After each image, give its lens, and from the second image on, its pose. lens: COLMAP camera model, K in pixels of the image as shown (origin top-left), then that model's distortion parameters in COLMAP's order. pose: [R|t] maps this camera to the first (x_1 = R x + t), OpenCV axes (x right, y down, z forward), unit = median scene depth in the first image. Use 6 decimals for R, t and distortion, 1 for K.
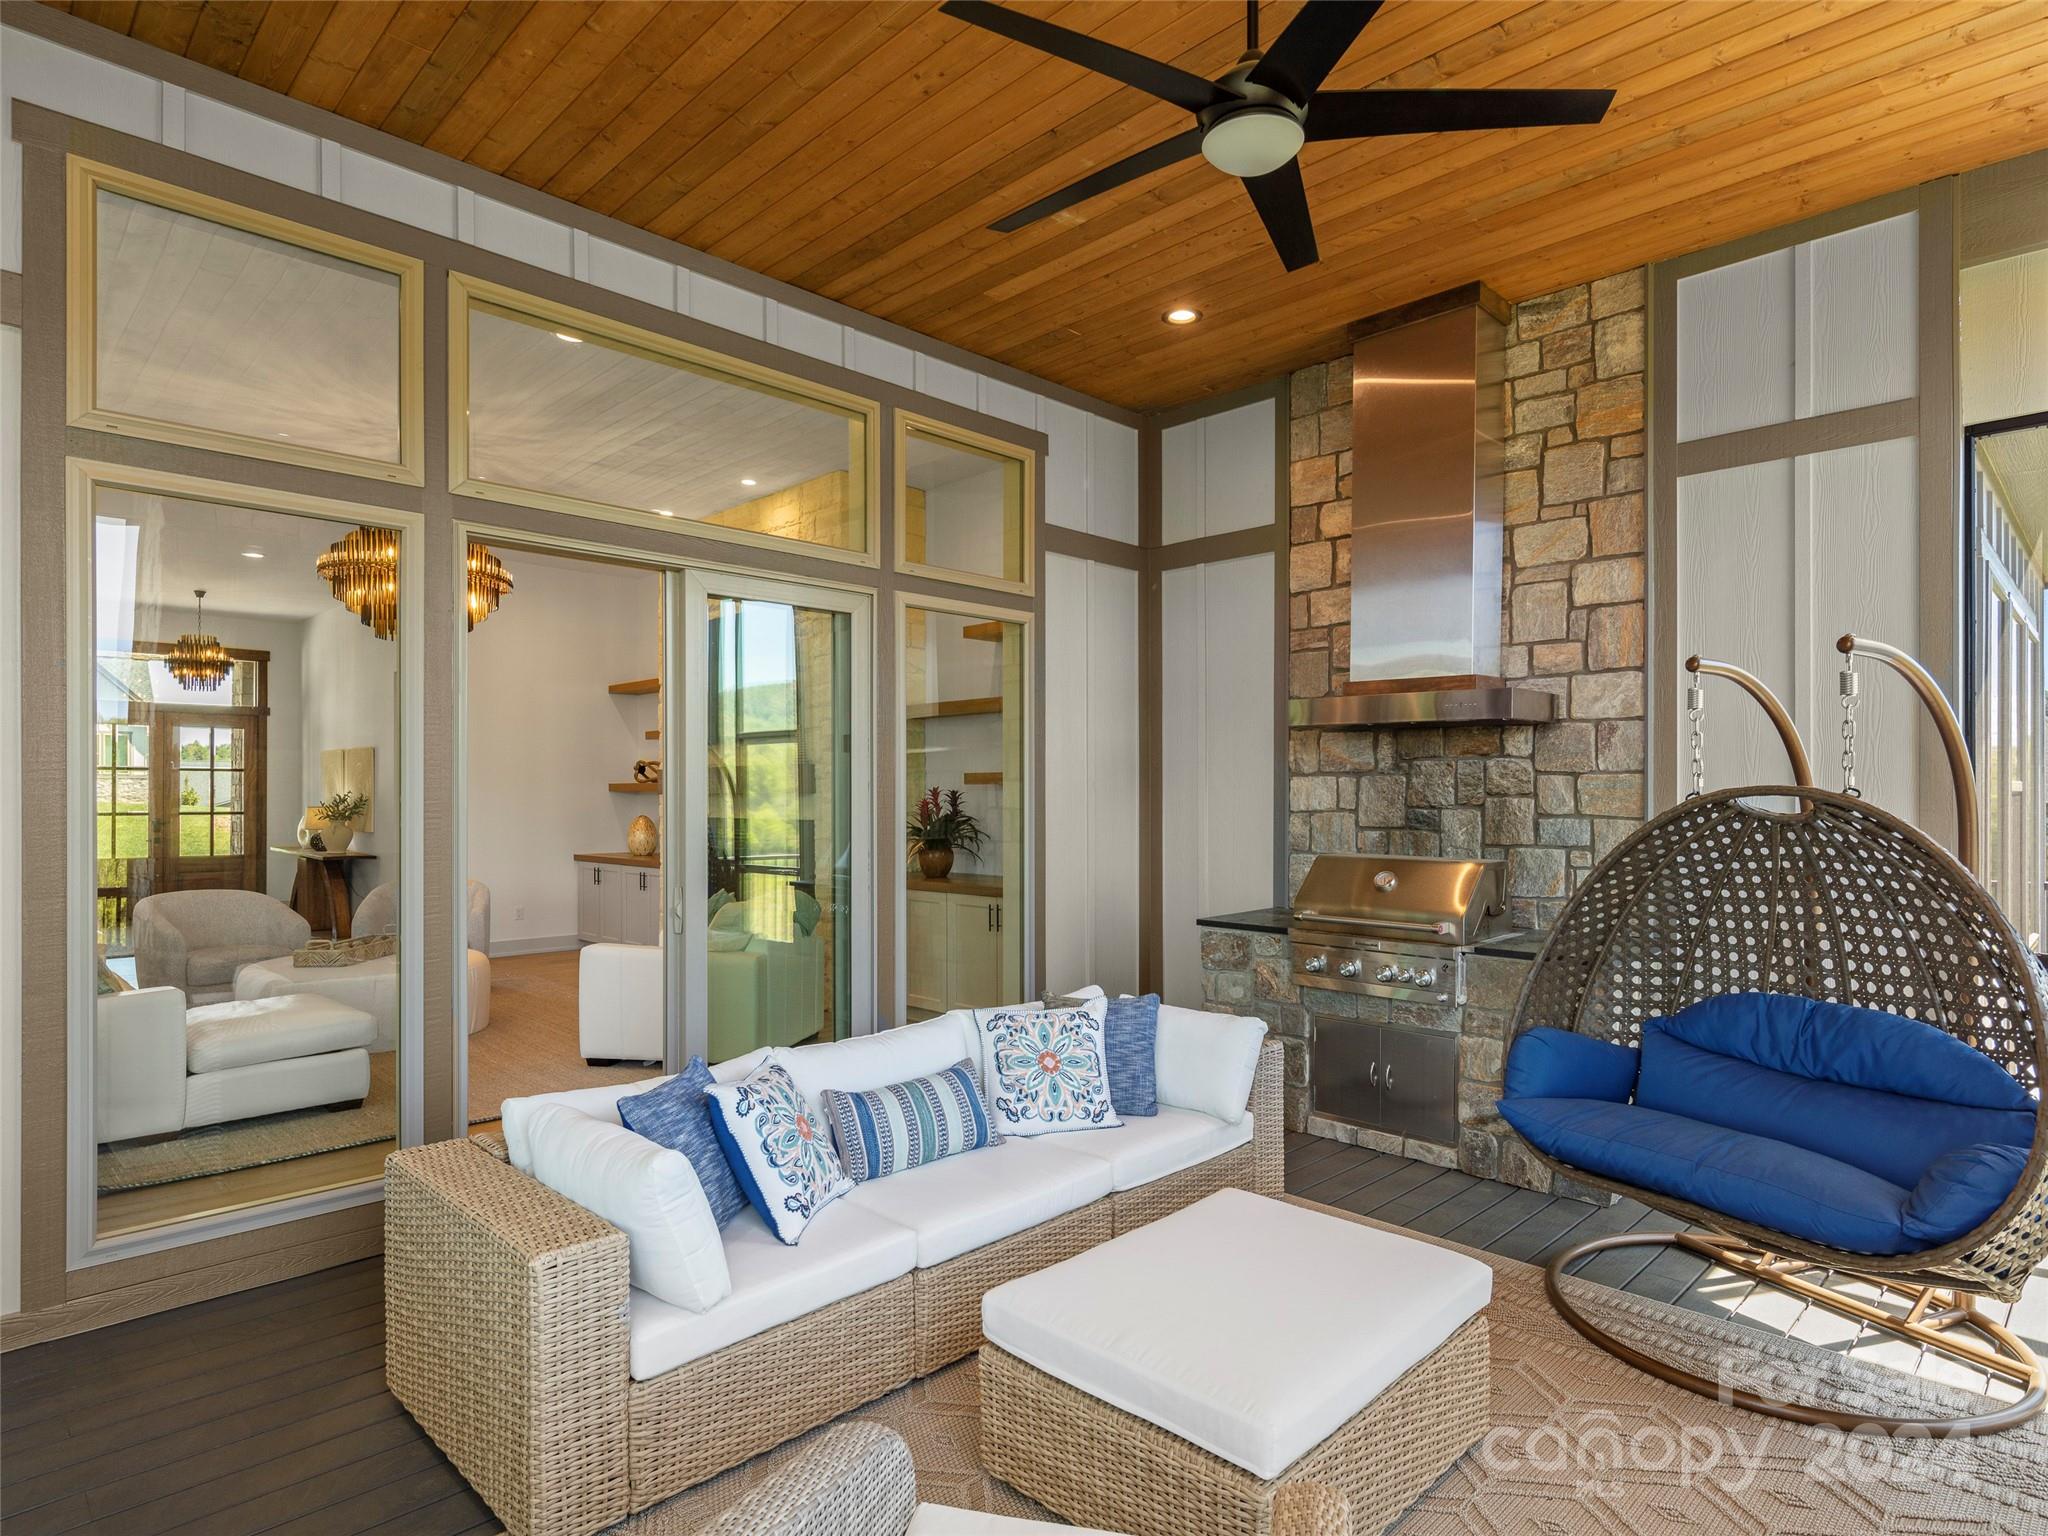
lens RADIAL K [[1101.5, 0, 1016.7], [0, 1101.5, 807.7], [0, 0, 1]] dist [0.000960, -0.000101]
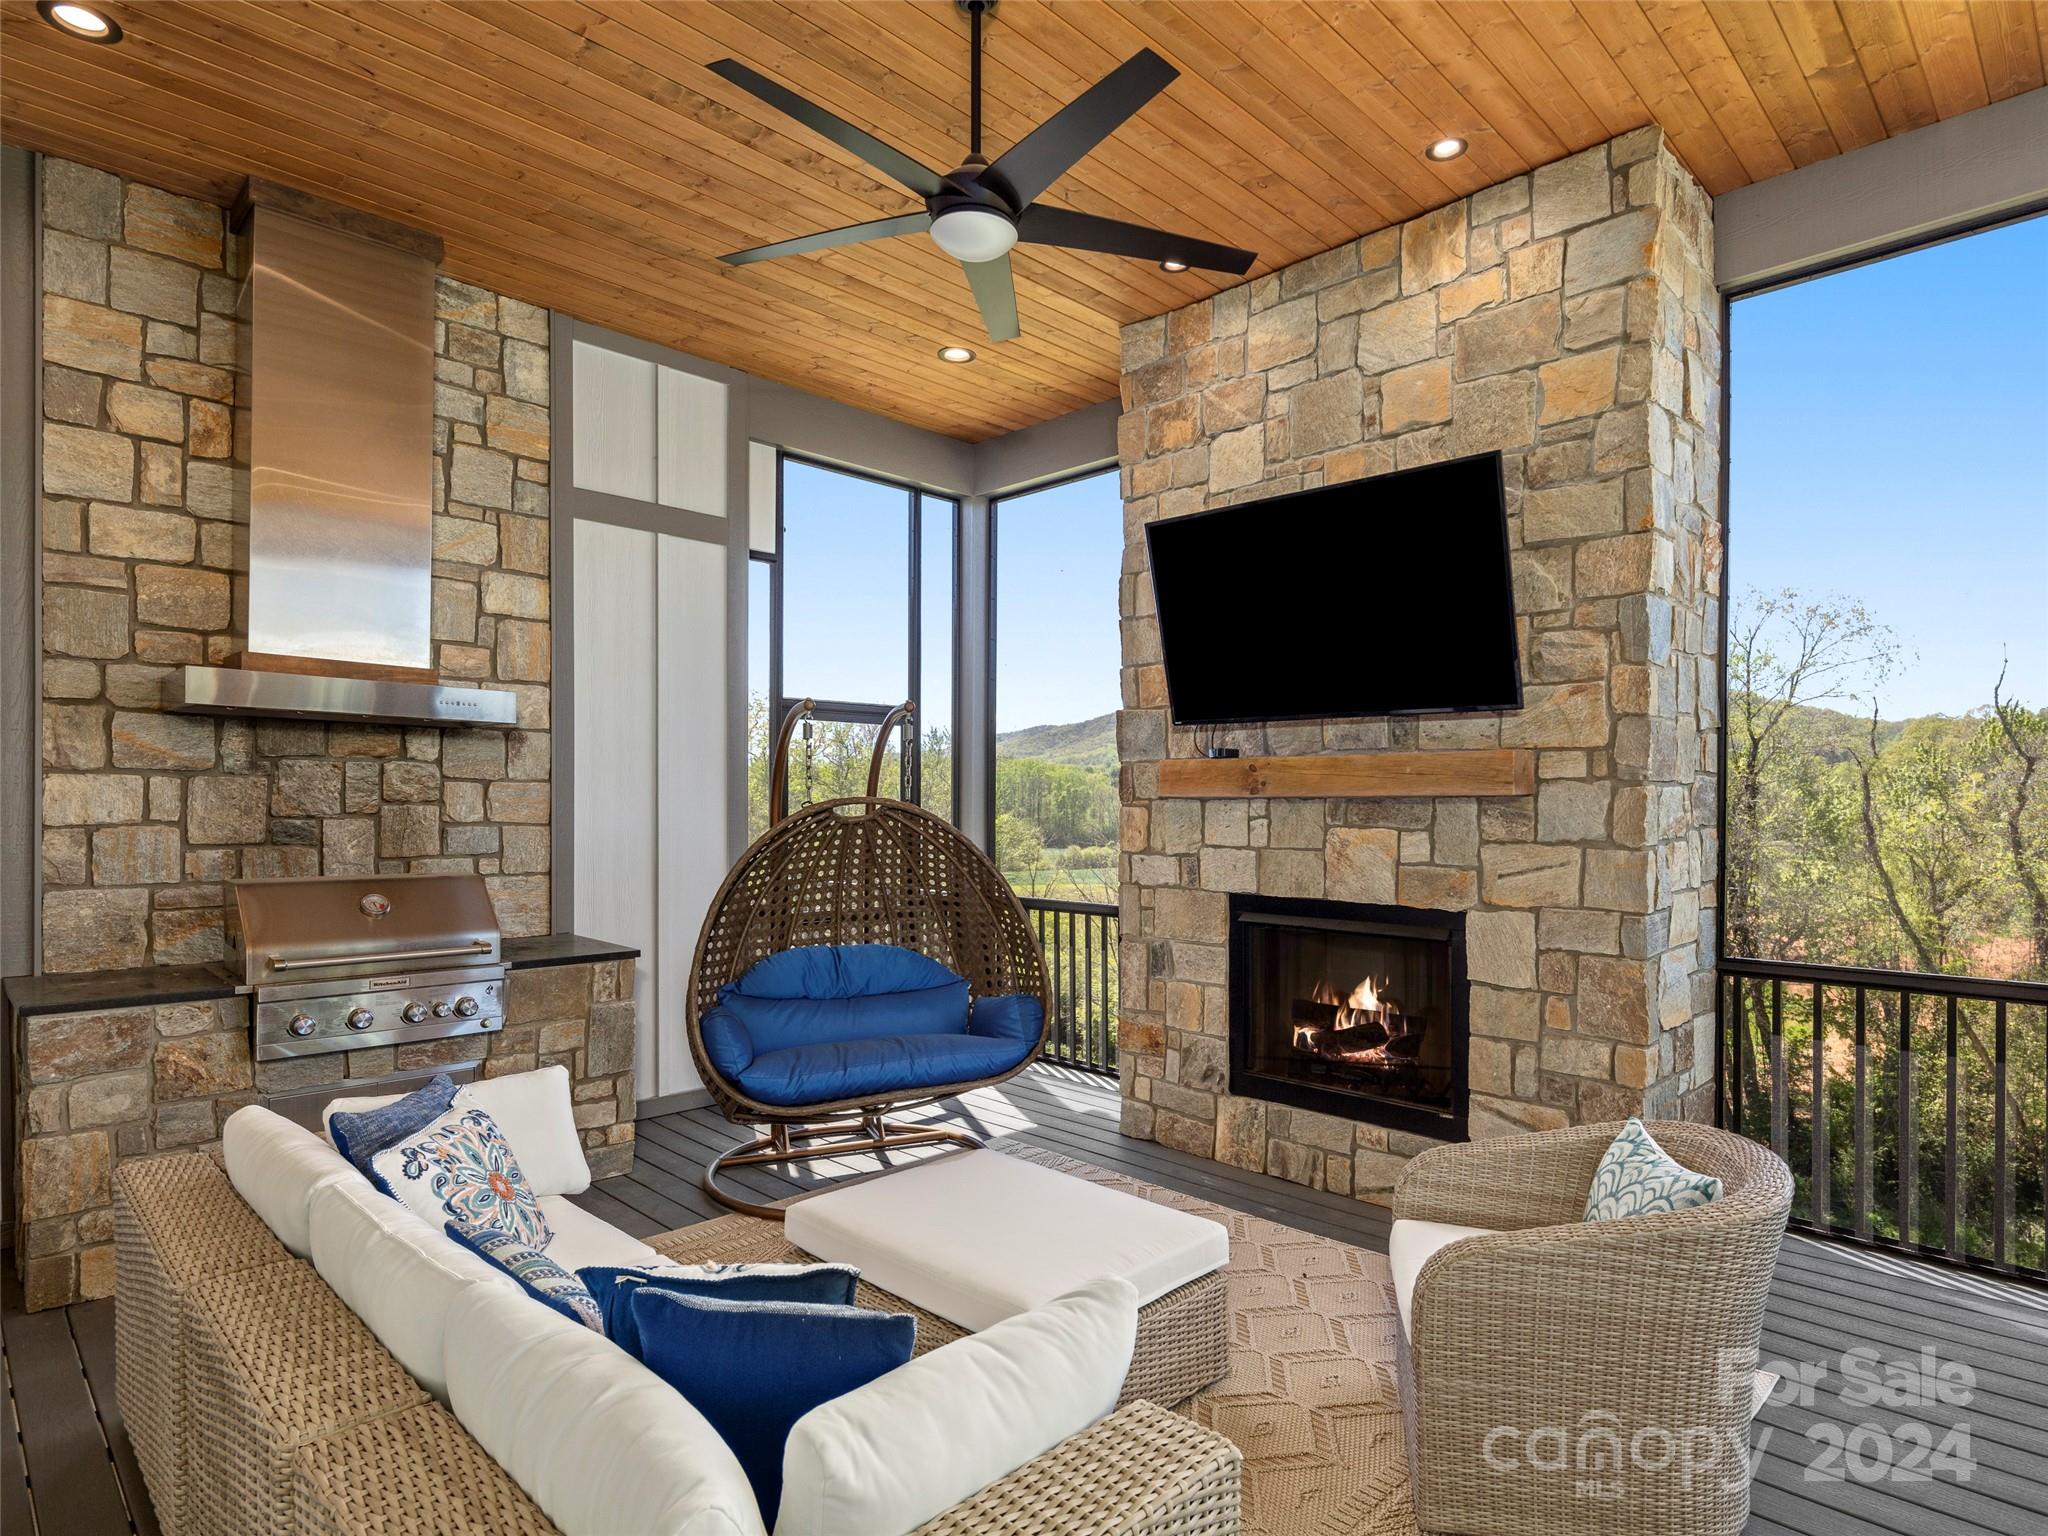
lens RADIAL K [[1145.9, 0, 1028.0], [0, 1145.9, 829.6], [0, 0, 1]] dist [-0.001952, -0.001103]
pose [[-0.008225, -0.022670, 0.999709, -0.520269], [0.009165, 0.999699, 0.022745, -0.005881], [-0.999924, 0.009349, -0.008015, 0.507002]]
